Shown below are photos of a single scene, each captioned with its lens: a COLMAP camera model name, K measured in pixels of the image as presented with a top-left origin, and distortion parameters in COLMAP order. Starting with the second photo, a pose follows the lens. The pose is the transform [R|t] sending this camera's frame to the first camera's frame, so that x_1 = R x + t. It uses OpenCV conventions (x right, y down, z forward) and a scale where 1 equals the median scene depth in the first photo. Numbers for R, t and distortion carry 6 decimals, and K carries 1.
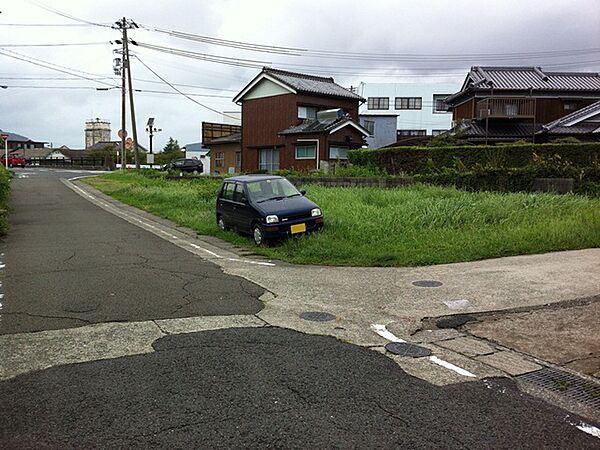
lens RADIAL K [[559.7, 0, 300.0], [0, 559.7, 225.0], [0, 0, 1]] dist [0.063666, -0.270275]
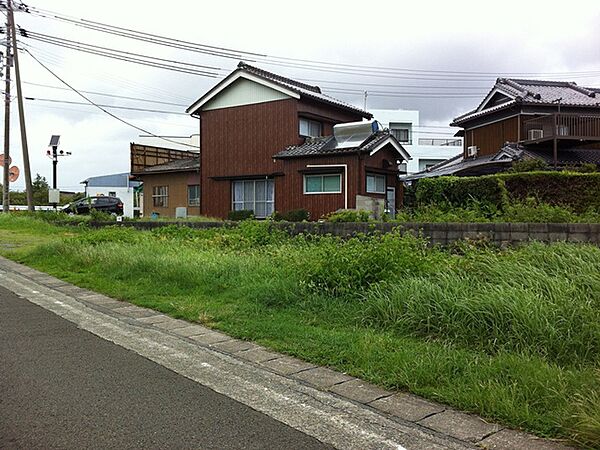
lens RADIAL K [[553.0, 0, 300.0], [0, 553.0, 225.0], [0, 0, 1]] dist [0.007877, -0.123316]
pose [[0.969534, -0.016542, 0.244399, -0.144921], [0.033630, 0.997259, -0.065912, -0.031066], [-0.242639, 0.072123, 0.967432, 0.302775]]
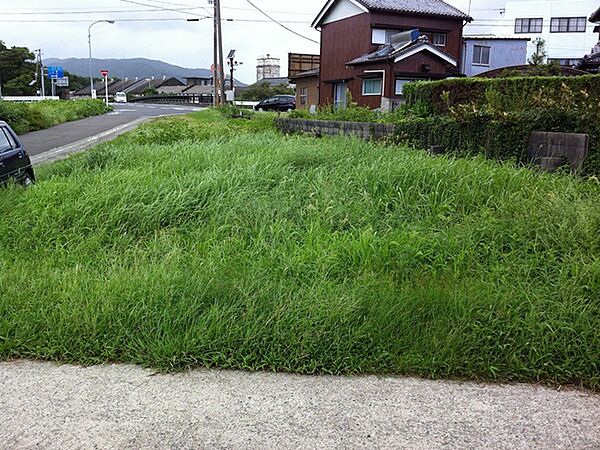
lens RADIAL K [[559.7, 0, 300.0], [0, 559.7, 225.0], [0, 0, 1]] dist [0.063666, -0.270275]
pose [[0.944134, 0.069509, -0.322148, 0.151574], [-0.033306, 0.992624, 0.116567, -0.018841], [0.327874, -0.099325, 0.939485, 0.153811]]
